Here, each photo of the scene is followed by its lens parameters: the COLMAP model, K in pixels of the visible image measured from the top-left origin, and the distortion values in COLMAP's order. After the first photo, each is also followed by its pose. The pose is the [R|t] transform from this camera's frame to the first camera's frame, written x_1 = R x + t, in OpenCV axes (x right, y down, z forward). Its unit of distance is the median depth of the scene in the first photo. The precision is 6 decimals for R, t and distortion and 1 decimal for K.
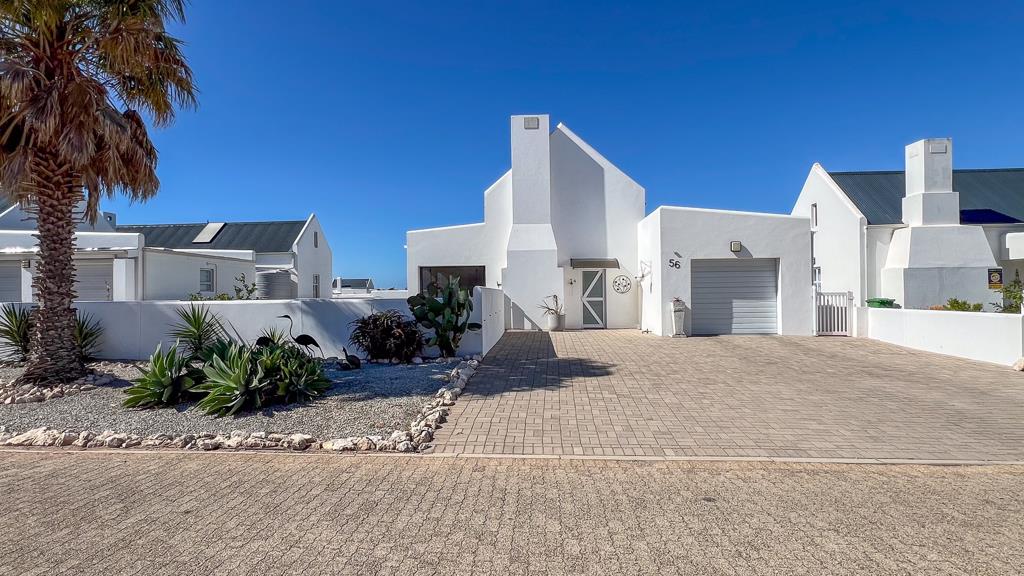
lens RADIAL K [[531.8, 0, 512.0], [0, 531.8, 288.0], [0, 0, 1]] dist [-0.006161, -0.000214]
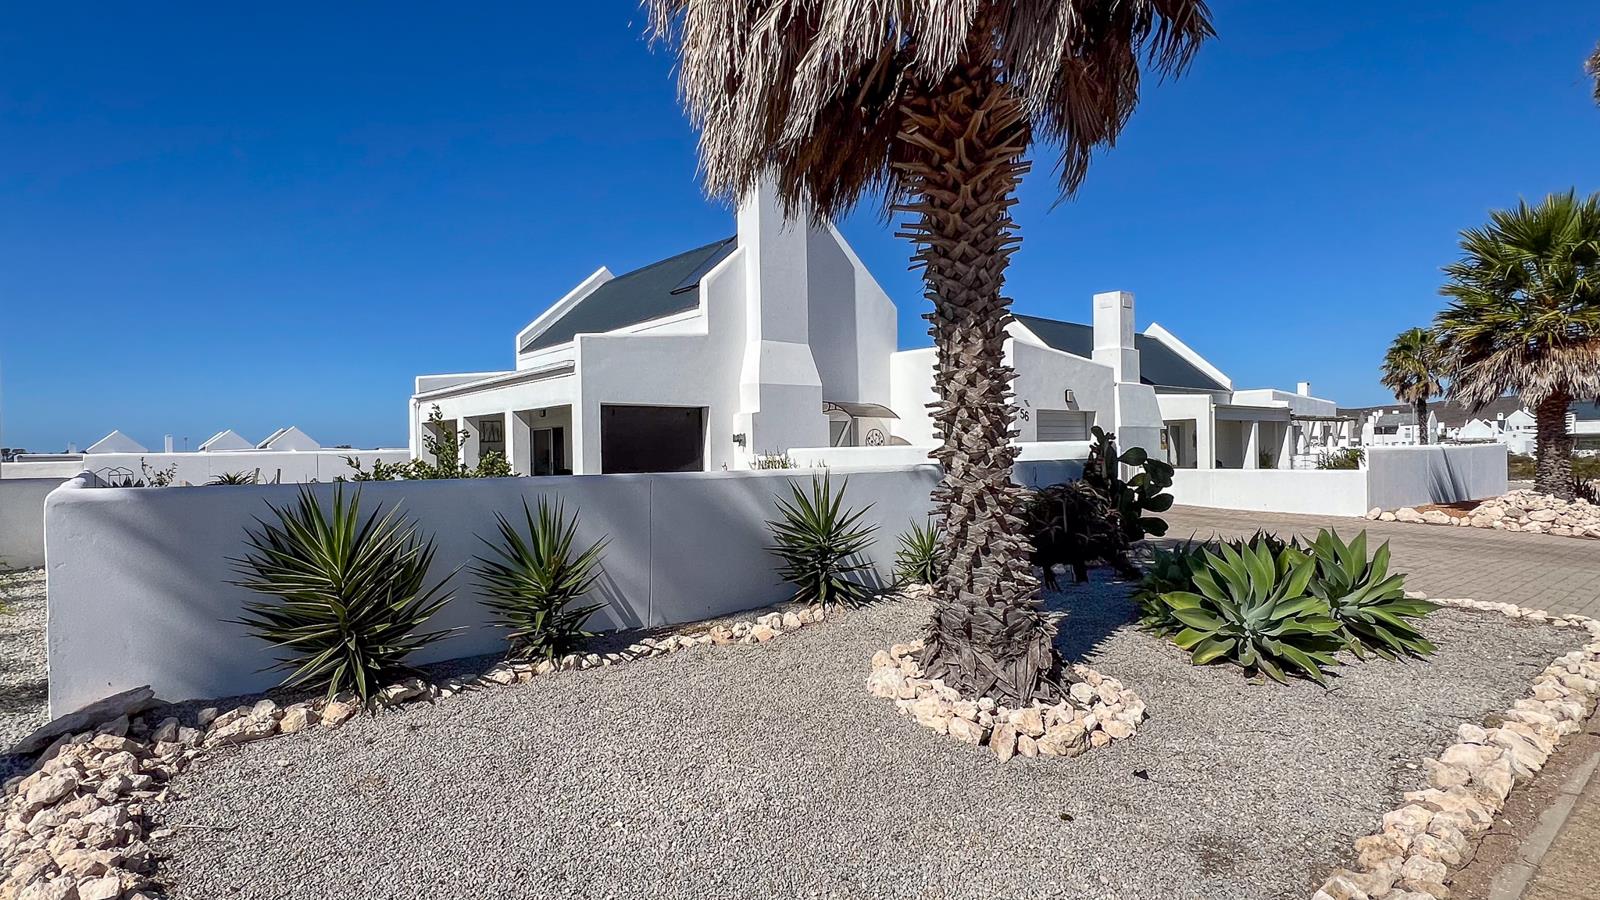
lens RADIAL K [[831.0, 0, 800.0], [0, 831.0, 450.0], [0, 0, 1]] dist [-0.006161, -0.000214]
pose [[0.723799, 0.001325, 0.690010, -0.620528], [-0.001850, 0.999998, 0.000021, 0.005063], [-0.690009, -0.001292, 0.723800, 0.294248]]
